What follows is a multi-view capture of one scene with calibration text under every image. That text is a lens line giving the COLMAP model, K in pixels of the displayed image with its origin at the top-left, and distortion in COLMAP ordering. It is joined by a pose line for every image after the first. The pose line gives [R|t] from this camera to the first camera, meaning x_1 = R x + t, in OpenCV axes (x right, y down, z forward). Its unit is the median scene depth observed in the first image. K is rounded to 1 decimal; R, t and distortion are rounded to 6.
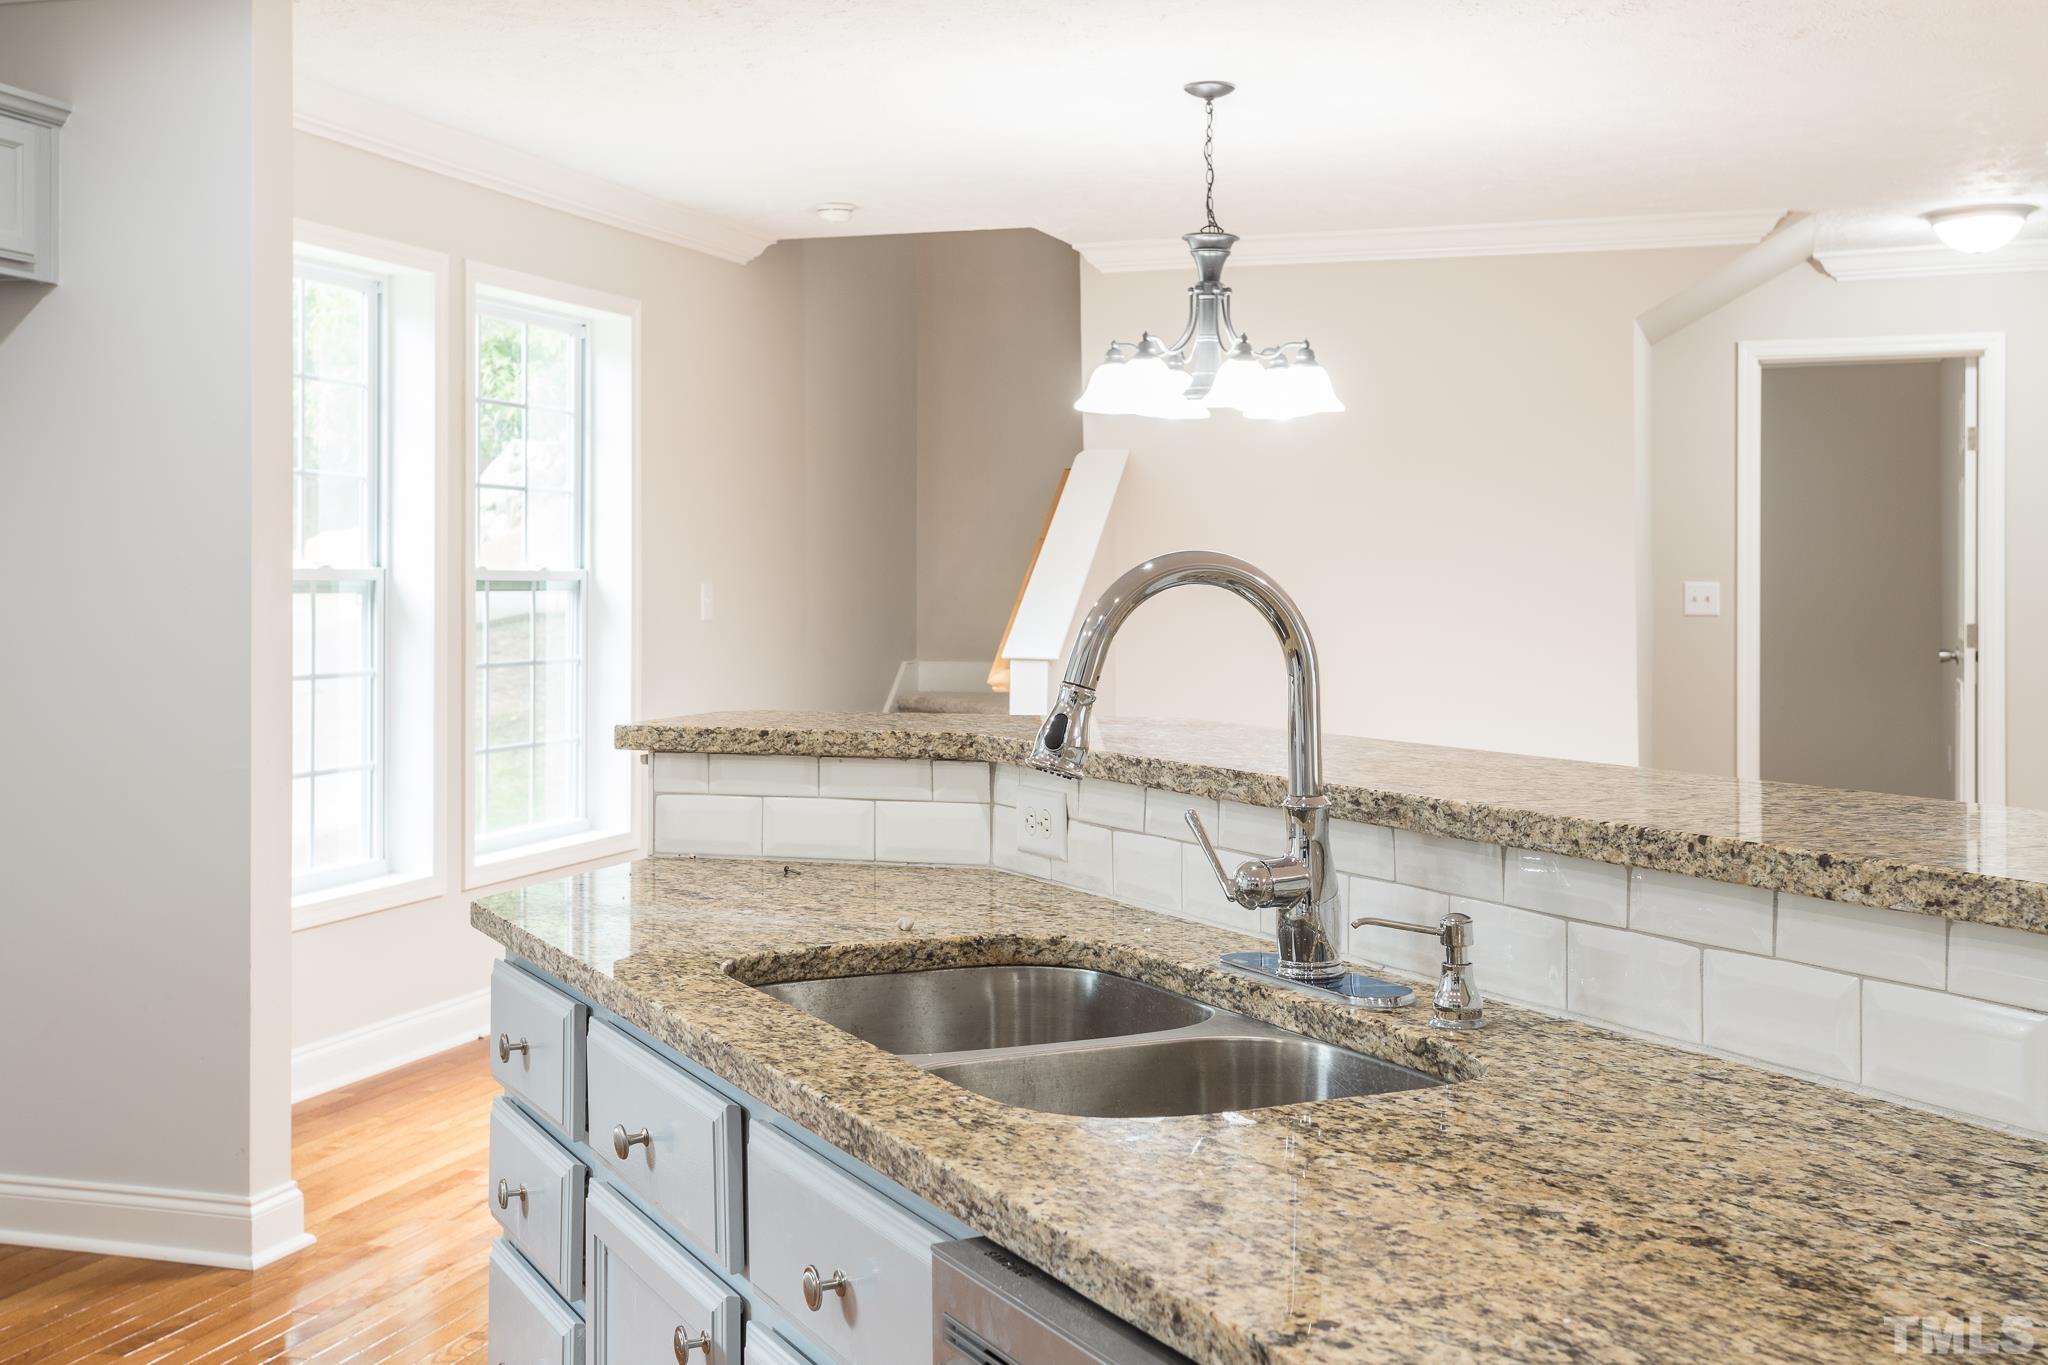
lens RADIAL K [[2267.8, 0, 1020.5], [0, 2267.8, 584.3], [0, 0, 1]] dist [0.024502, 0.010376]
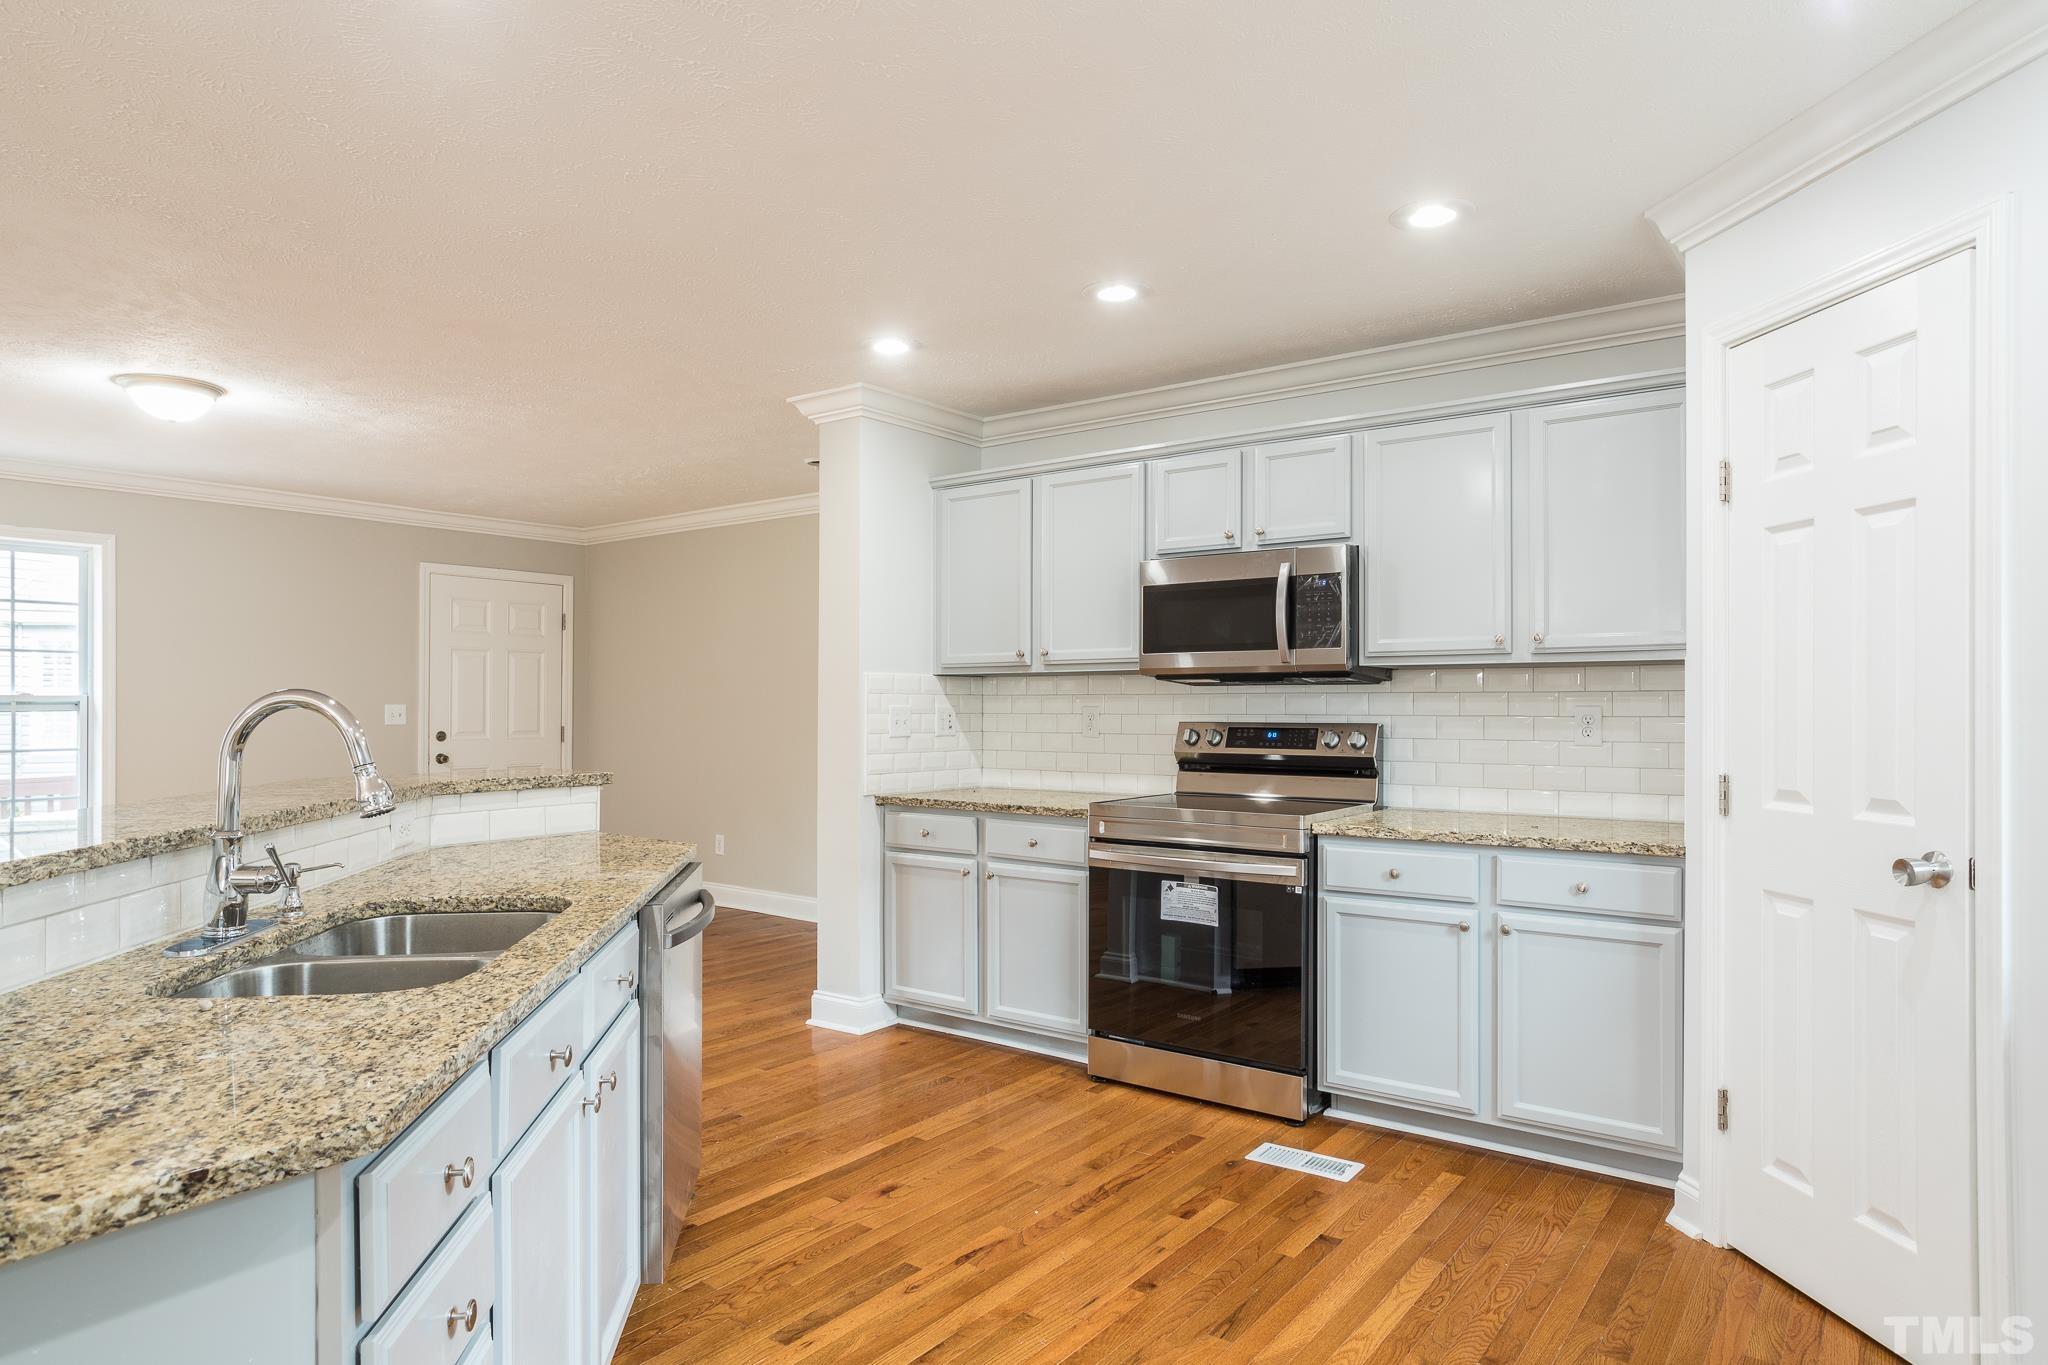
lens RADIAL K [[1198.2, 0, 1019.7], [0, 1198.2, 696.0], [0, 0, 1]] dist [-0.043468, 0.038521]
pose [[-0.946428, 0.002497, 0.322906, -0.244526], [0.001038, 0.999988, -0.004691, -0.001660], [-0.322914, -0.004104, -0.946419, 0.550297]]
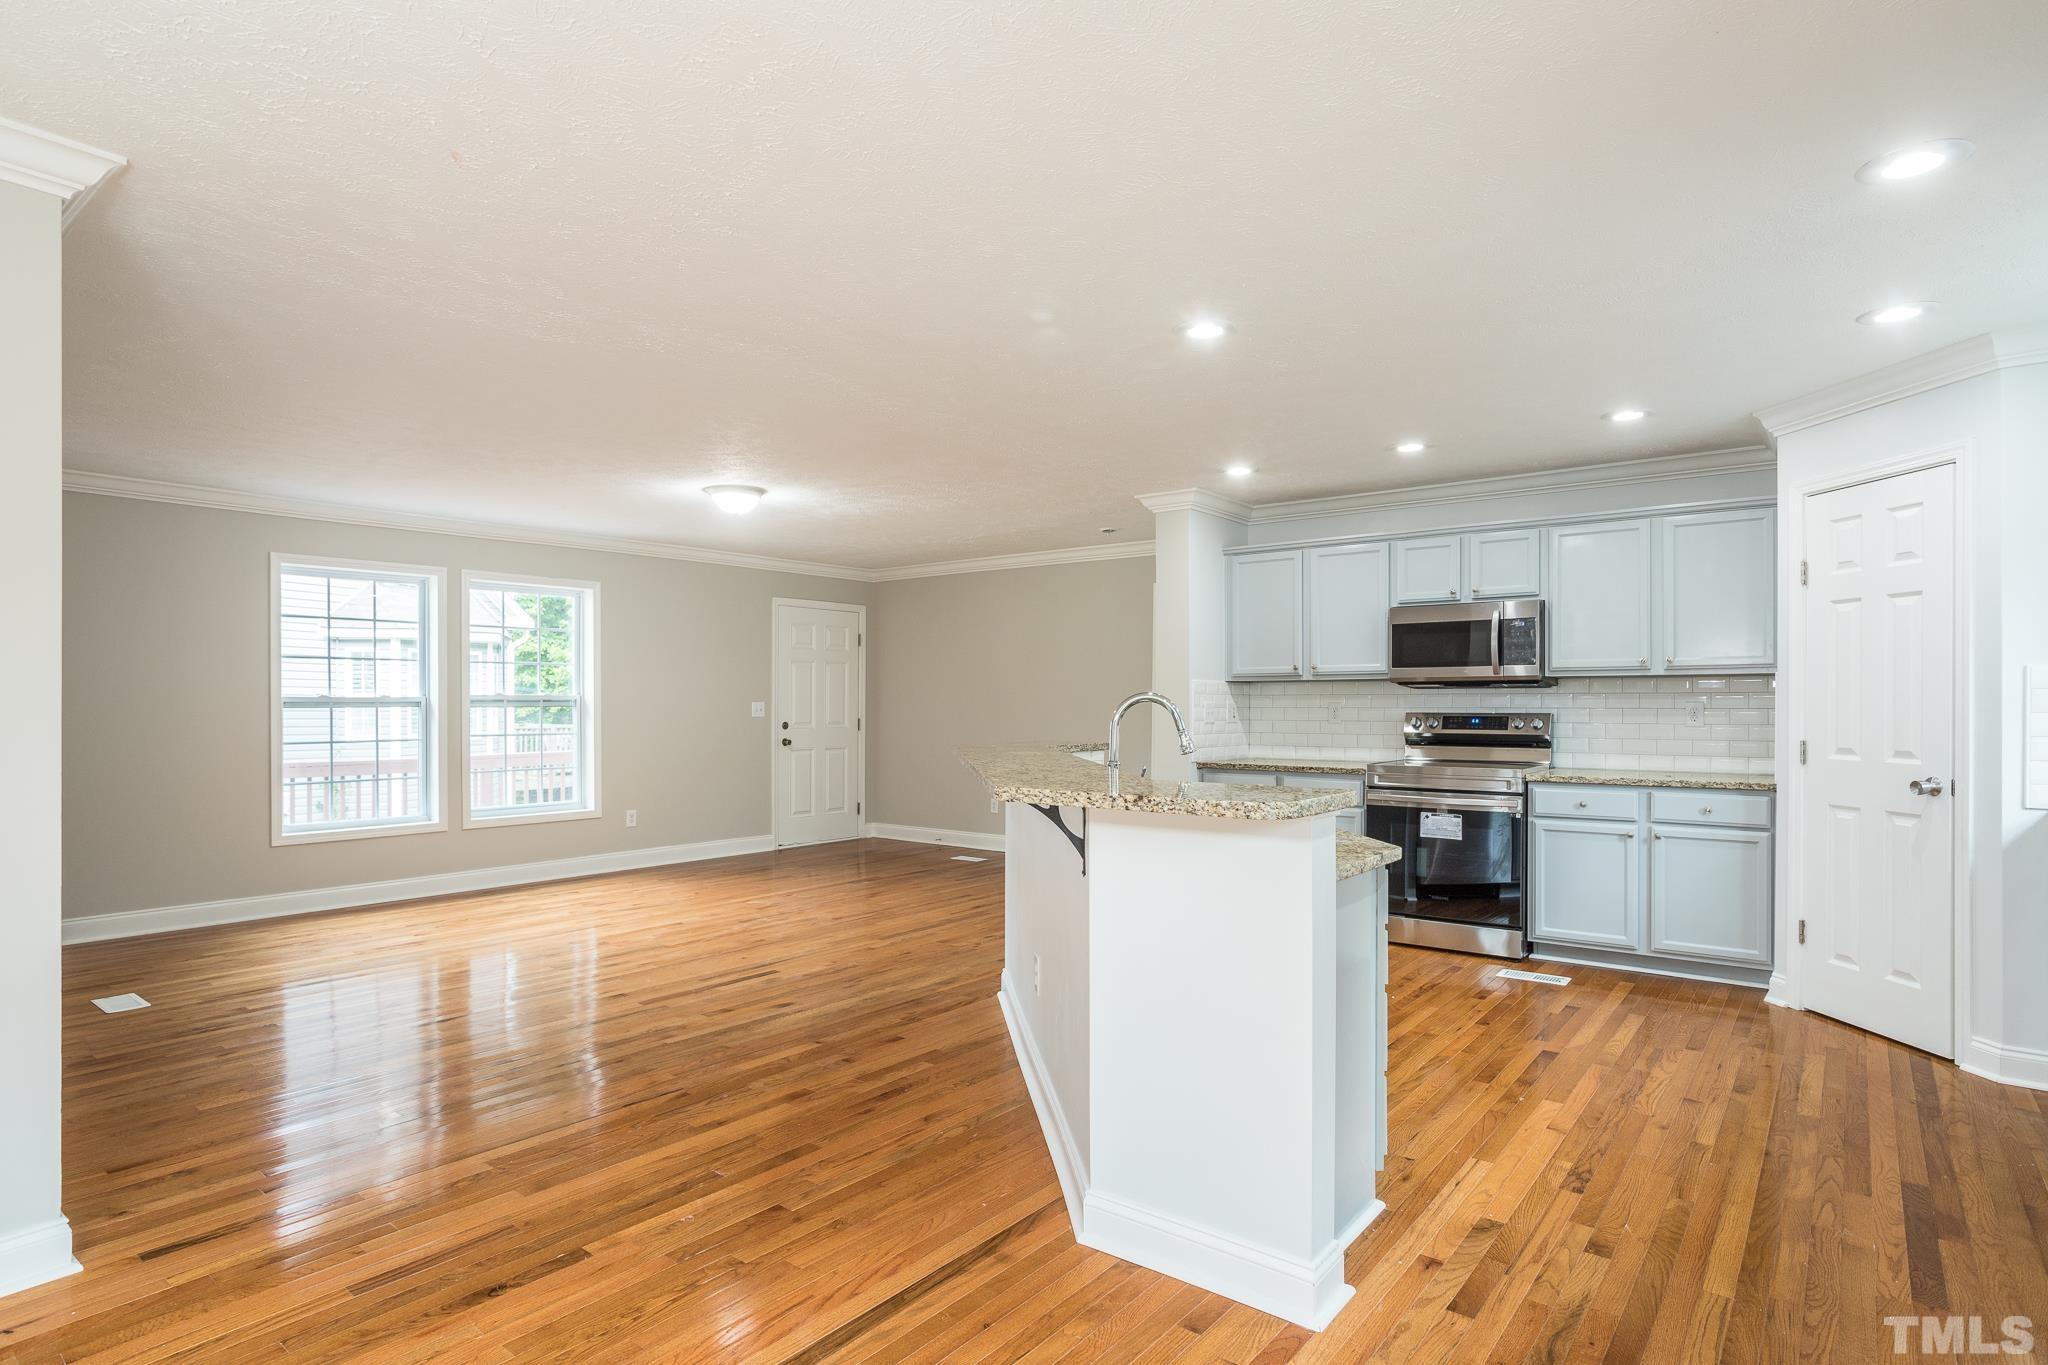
lens RADIAL K [[1074.6, 0, 1022.2], [0, 1074.6, 703.1], [0, 0, 1]] dist [-0.045463, 0.032175]
pose [[-0.939258, 0.000699, 0.343211, -0.105578], [0.001691, 0.999995, 0.002591, -0.001265], [-0.343208, 0.003014, -0.939255, 0.877984]]
